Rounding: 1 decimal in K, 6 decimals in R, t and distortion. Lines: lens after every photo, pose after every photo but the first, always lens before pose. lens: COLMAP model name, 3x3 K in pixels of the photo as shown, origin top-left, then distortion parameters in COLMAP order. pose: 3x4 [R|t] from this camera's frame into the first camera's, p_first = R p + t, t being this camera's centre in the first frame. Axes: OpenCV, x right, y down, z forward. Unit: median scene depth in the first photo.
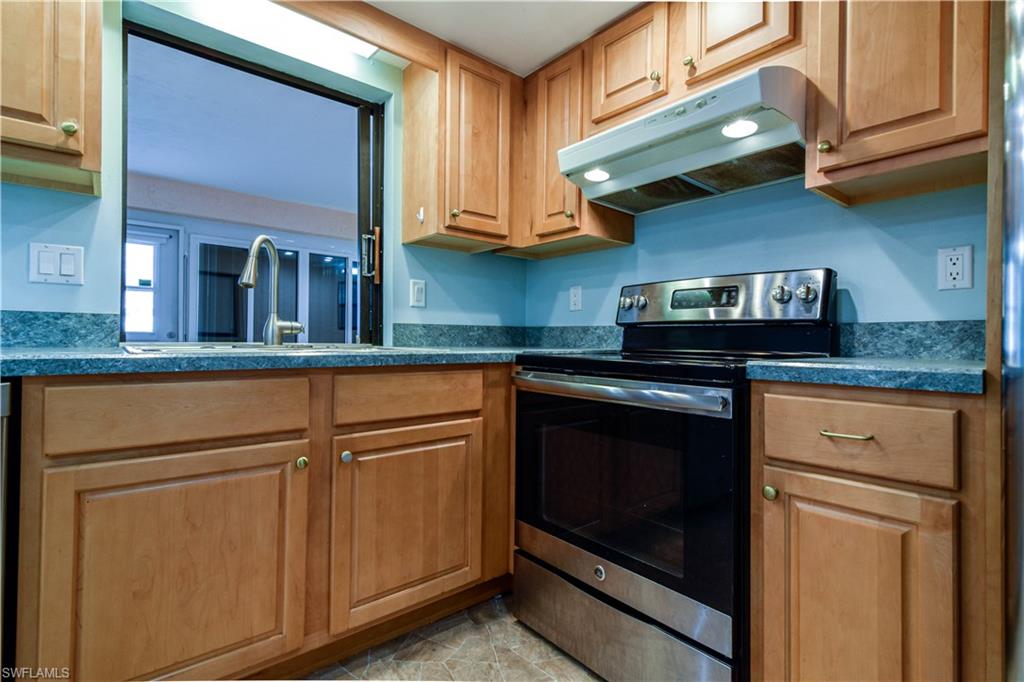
lens RADIAL K [[483.1, 0, 510.6], [0, 483.1, 336.8], [0, 0, 1]] dist [0.013700, -0.000807]
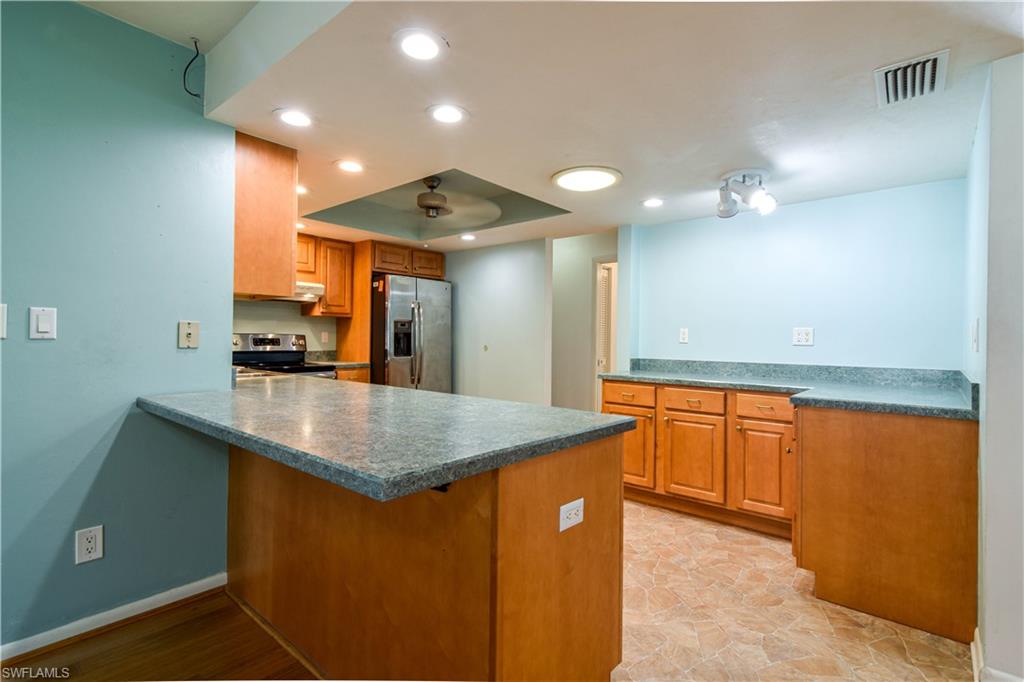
lens RADIAL K [[483.1, 0, 510.6], [0, 483.1, 336.8], [0, 0, 1]] dist [0.013700, -0.000807]
pose [[-0.166803, -0.013869, 0.985893, -2.756921], [-0.020656, 0.999731, 0.010569, -0.187550], [-0.985774, -0.018601, -0.167045, 0.158083]]
